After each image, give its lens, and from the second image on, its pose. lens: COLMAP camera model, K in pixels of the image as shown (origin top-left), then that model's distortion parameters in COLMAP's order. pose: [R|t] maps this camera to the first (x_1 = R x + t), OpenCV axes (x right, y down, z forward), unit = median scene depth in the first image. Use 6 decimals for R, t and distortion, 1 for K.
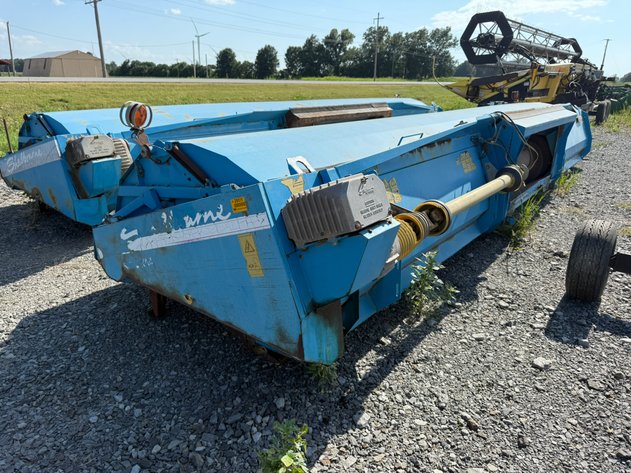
lens RADIAL K [[448.6, 0, 318.4], [0, 448.6, 234.0], [0, 0, 1]] dist [0.022822, -0.032375]
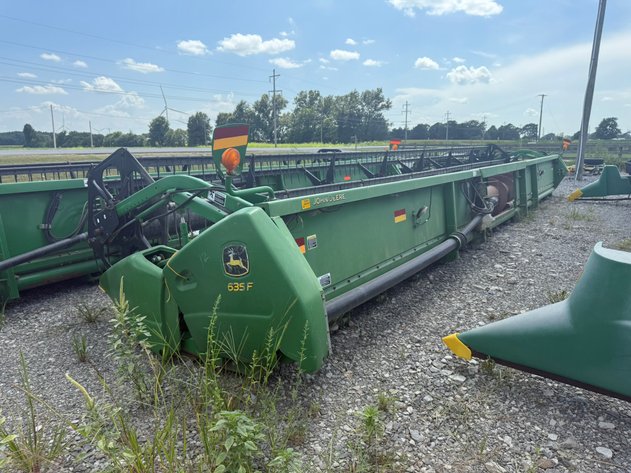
lens RADIAL K [[448.6, 0, 314.8], [0, 448.6, 233.3], [0, 0, 1]] dist [0.022822, -0.032375]
pose [[0.998202, -0.036105, 0.047837, 0.104027], [0.042323, 0.989792, -0.136089, -0.041316], [-0.042435, 0.137869, 0.989541, 0.125205]]
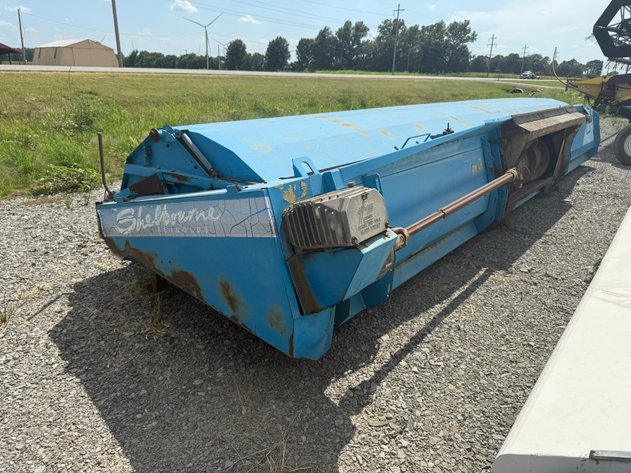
lens RADIAL K [[448.6, 0, 316.0], [0, 448.6, 241.7], [0, 0, 1]] dist [0.022822, -0.032375]
pose [[0.999687, 0.020027, -0.014977, -0.012948], [-0.019599, 0.999410, 0.028188, -0.004350], [0.015533, -0.027886, 0.999490, 0.013092]]
